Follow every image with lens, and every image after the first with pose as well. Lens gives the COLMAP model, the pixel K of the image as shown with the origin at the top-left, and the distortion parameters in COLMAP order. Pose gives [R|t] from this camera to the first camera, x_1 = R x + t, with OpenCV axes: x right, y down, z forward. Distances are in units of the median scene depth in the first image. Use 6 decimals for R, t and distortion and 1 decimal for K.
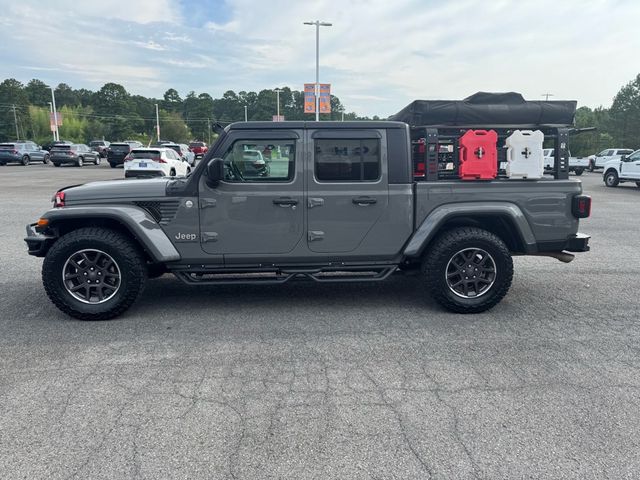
lens RADIAL K [[454.6, 0, 320.0], [0, 454.6, 240.0], [0, 0, 1]] dist [0.058562, -0.066187]
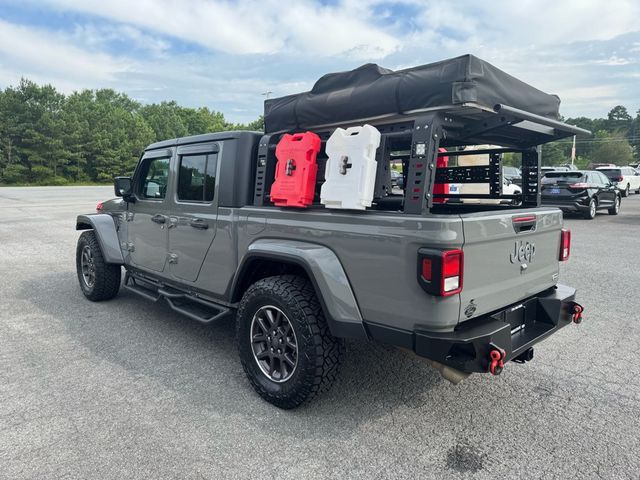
lens RADIAL K [[454.6, 0, 320.0], [0, 454.6, 240.0], [0, 0, 1]] dist [0.058562, -0.066187]
pose [[0.628141, 0.096572, -0.772083, 0.890908], [-0.137870, 0.990381, 0.011710, -0.097840], [0.765788, 0.099092, 0.635413, 0.619266]]
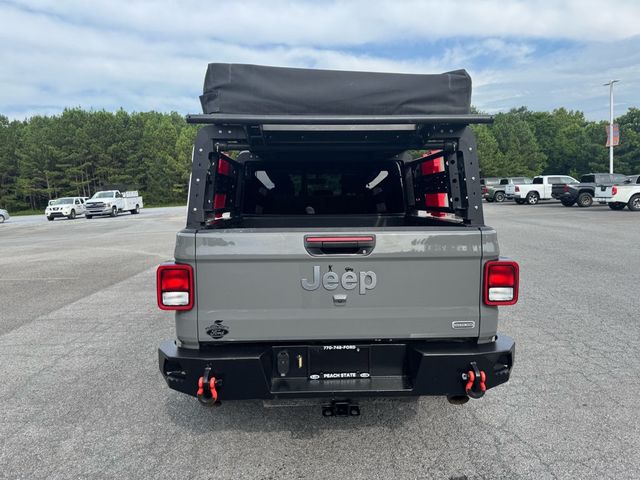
lens RADIAL K [[454.6, 0, 320.0], [0, 454.6, 240.0], [0, 0, 1]] dist [0.058562, -0.066187]
pose [[-0.063011, 0.098912, -0.993099, 0.896198], [-0.159650, 0.981263, 0.107863, -0.100865], [0.985161, 0.165345, -0.046039, 0.636195]]
